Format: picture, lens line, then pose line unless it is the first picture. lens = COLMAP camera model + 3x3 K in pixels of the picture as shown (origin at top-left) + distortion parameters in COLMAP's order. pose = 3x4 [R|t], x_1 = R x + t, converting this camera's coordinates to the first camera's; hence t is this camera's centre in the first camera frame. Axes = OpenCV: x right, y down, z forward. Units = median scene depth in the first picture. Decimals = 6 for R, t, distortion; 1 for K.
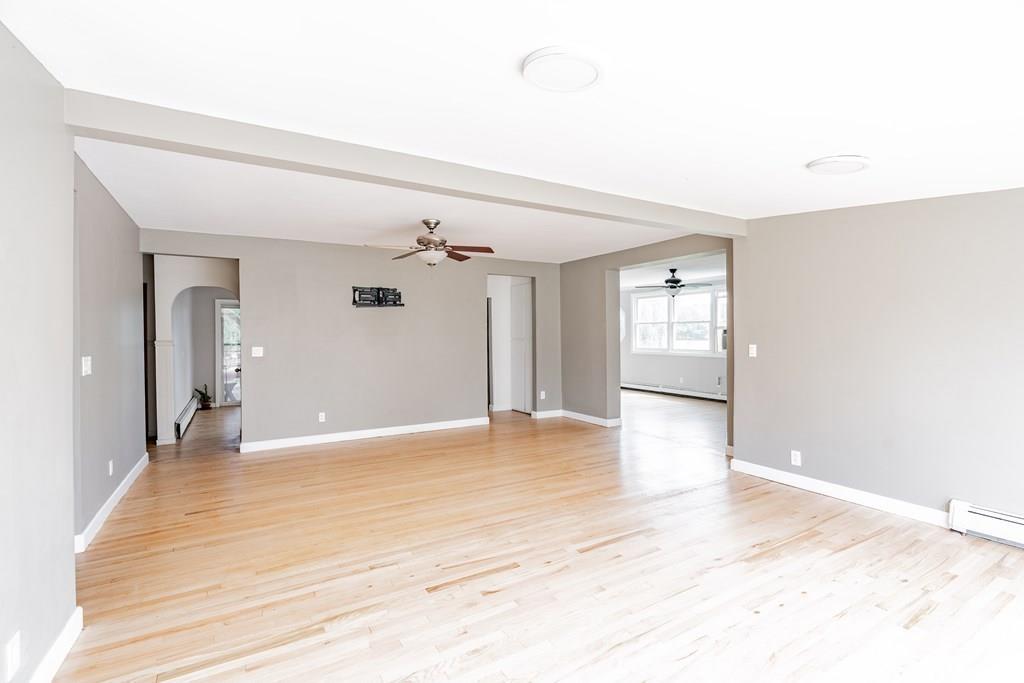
lens RADIAL K [[469.3, 0, 519.6], [0, 469.3, 342.5], [0, 0, 1]] dist [-0.016574, 0.006720]
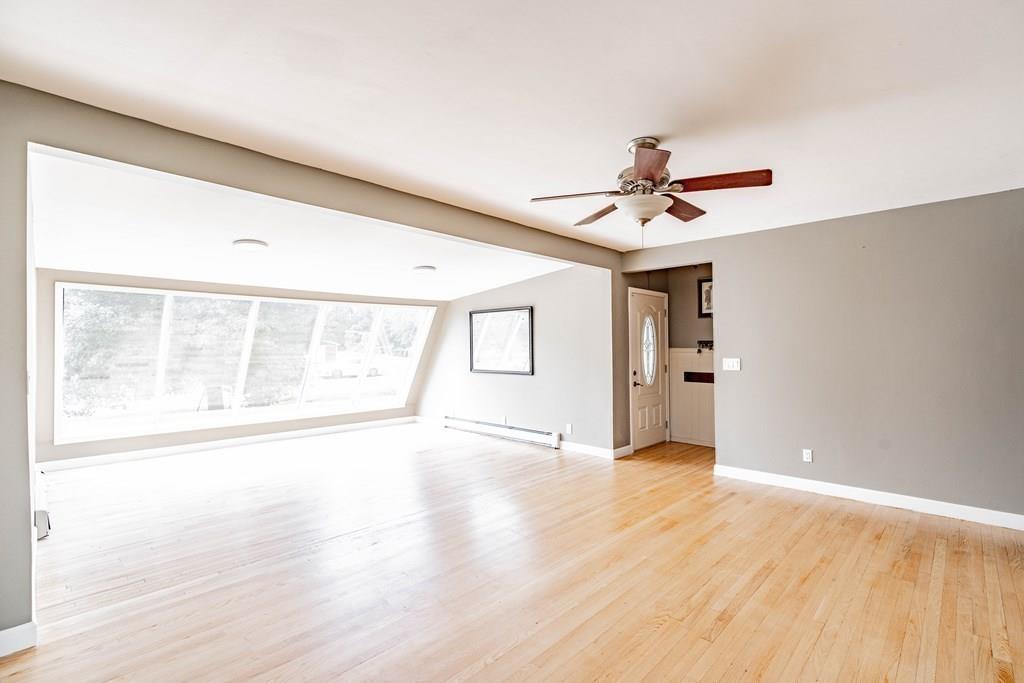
lens RADIAL K [[469.3, 0, 519.6], [0, 469.3, 342.5], [0, 0, 1]] dist [-0.016574, 0.006720]
pose [[-0.964166, 0.006563, -0.265218, 0.129290], [0.005467, 0.999973, 0.004868, -0.028607], [0.265242, 0.003244, -0.964176, 1.783091]]
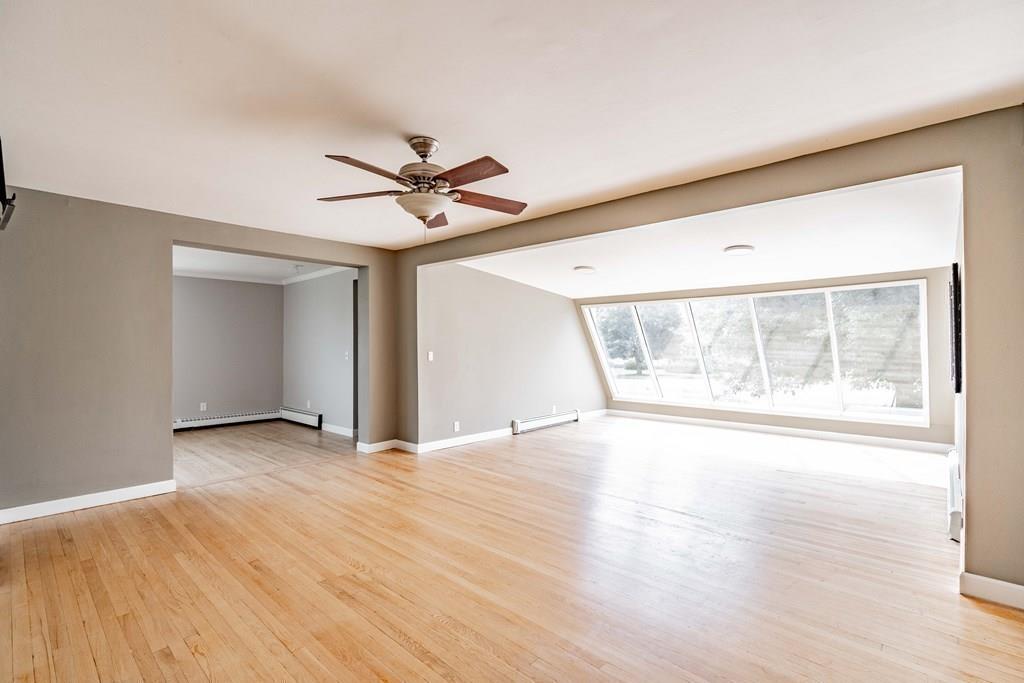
lens RADIAL K [[469.3, 0, 519.6], [0, 469.3, 342.5], [0, 0, 1]] dist [-0.016574, 0.006720]
pose [[-0.290824, 0.010155, 0.956723, -0.918077], [0.017715, 0.999829, -0.005227, -0.010083], [-0.956613, 0.015428, -0.290954, 1.250643]]
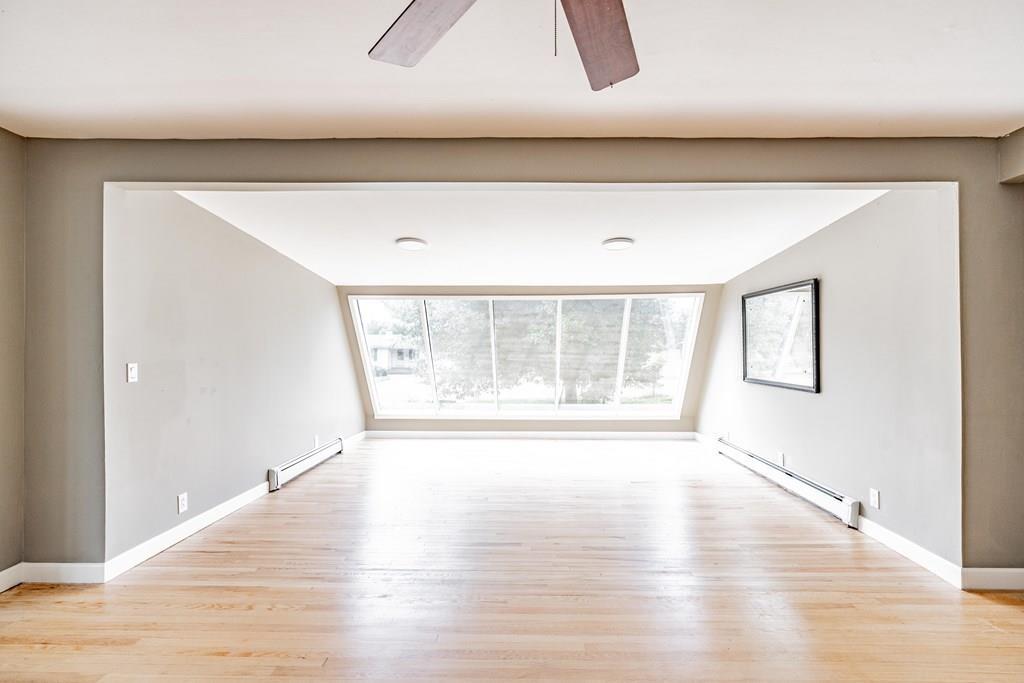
lens RADIAL K [[469.3, 0, 519.6], [0, 469.3, 342.5], [0, 0, 1]] dist [-0.016574, 0.006720]
pose [[-0.850948, 0.009056, 0.525171, -0.322306], [0.010924, 0.999940, 0.000458, -0.019796], [-0.525136, 0.006127, -0.850996, 1.384634]]
